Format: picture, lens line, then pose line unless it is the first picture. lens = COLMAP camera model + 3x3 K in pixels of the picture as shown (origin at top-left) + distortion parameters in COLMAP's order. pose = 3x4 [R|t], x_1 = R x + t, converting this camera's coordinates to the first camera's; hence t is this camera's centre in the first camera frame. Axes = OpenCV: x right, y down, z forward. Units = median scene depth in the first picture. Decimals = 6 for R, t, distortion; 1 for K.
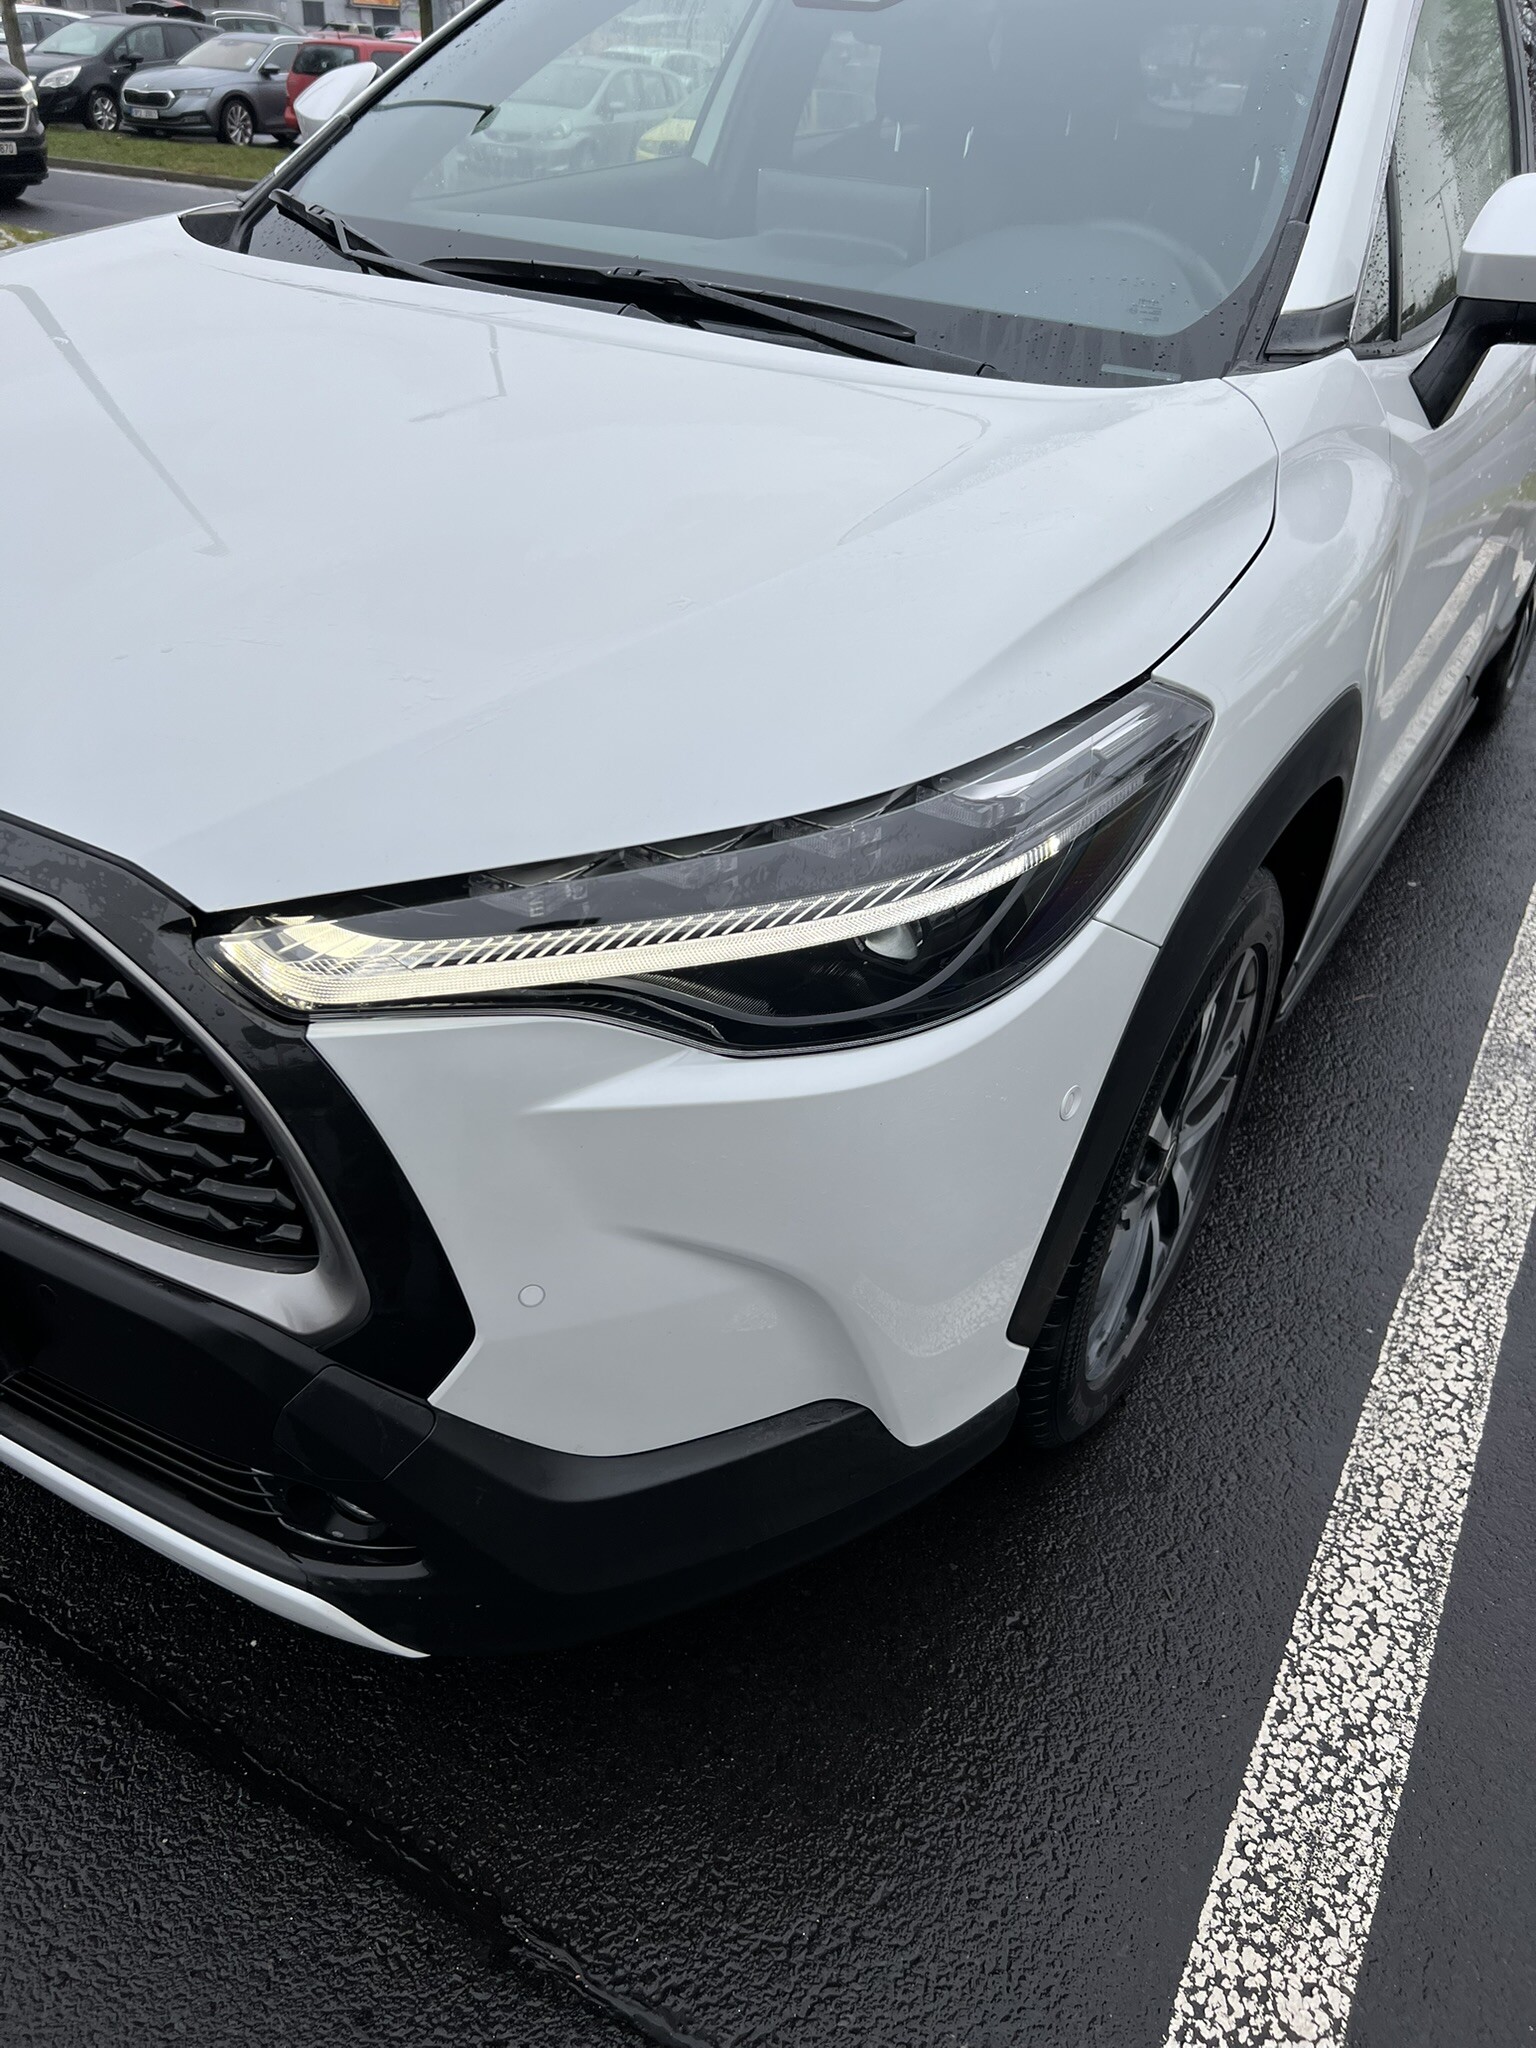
lens RADIAL K [[1604.8, 0, 745.3], [0, 1604.8, 1019.9], [0, 0, 1]] dist [0.038714, -0.053520]
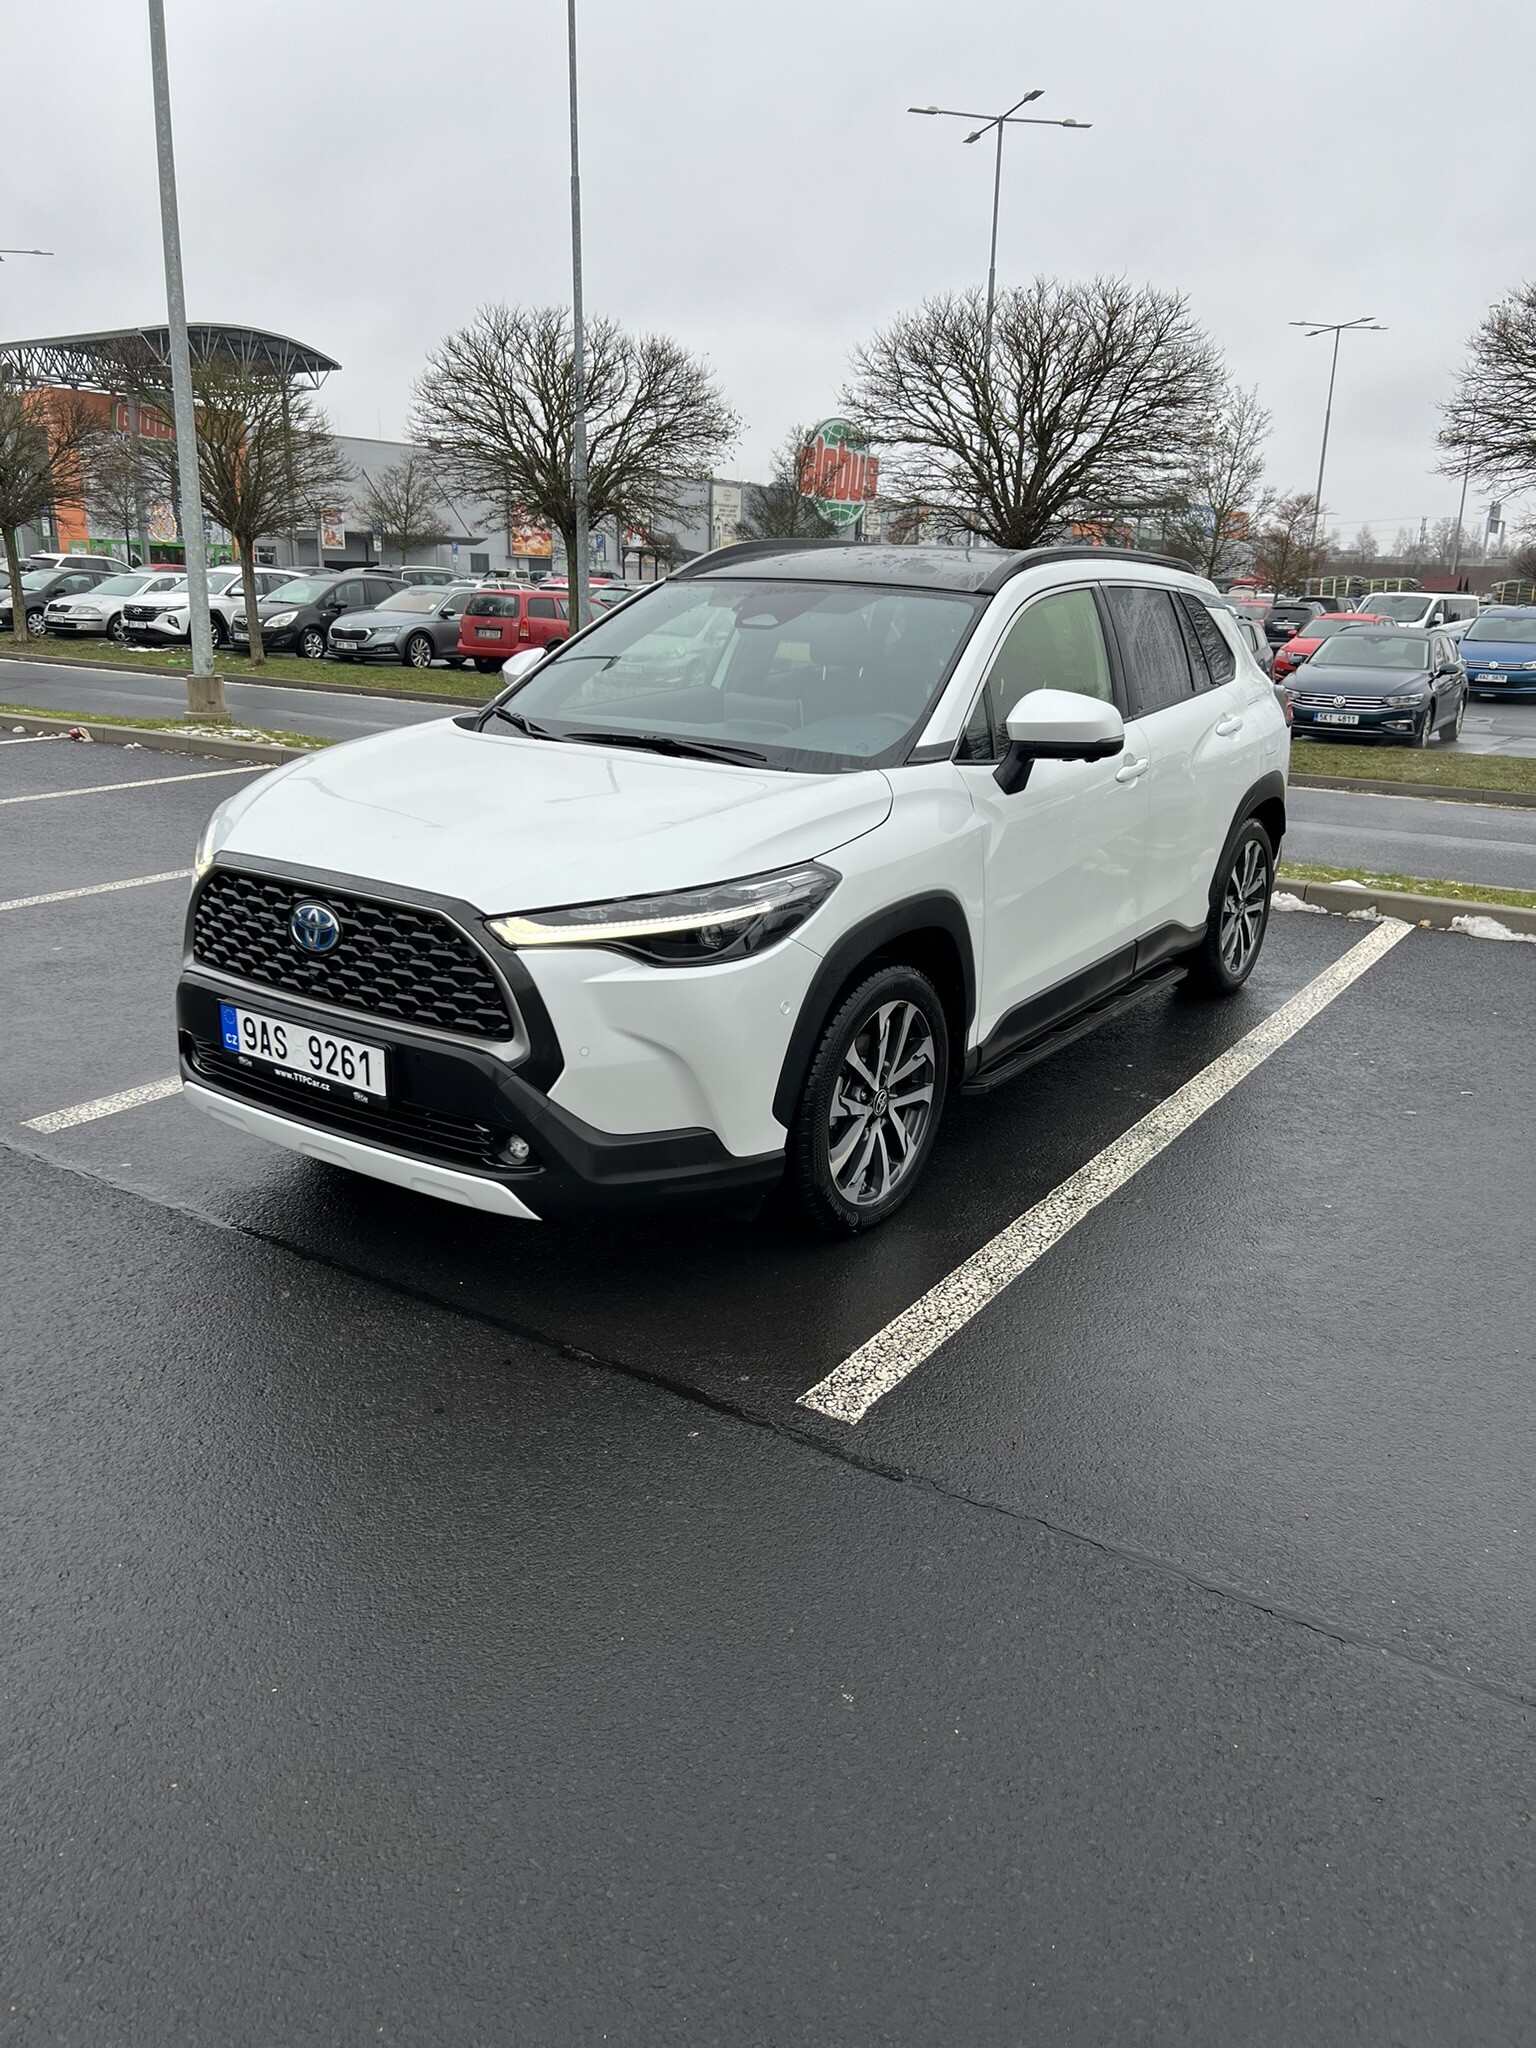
lens RADIAL K [[1587.1, 0, 768.0], [0, 1587.1, 1024.0], [0, 0, 1]] dist [0.058554, -0.003753]
pose [[0.998474, -0.008326, -0.054593, 0.188840], [-0.006468, 0.964137, -0.265328, 0.466789], [0.054844, 0.265276, 0.962611, -0.935306]]
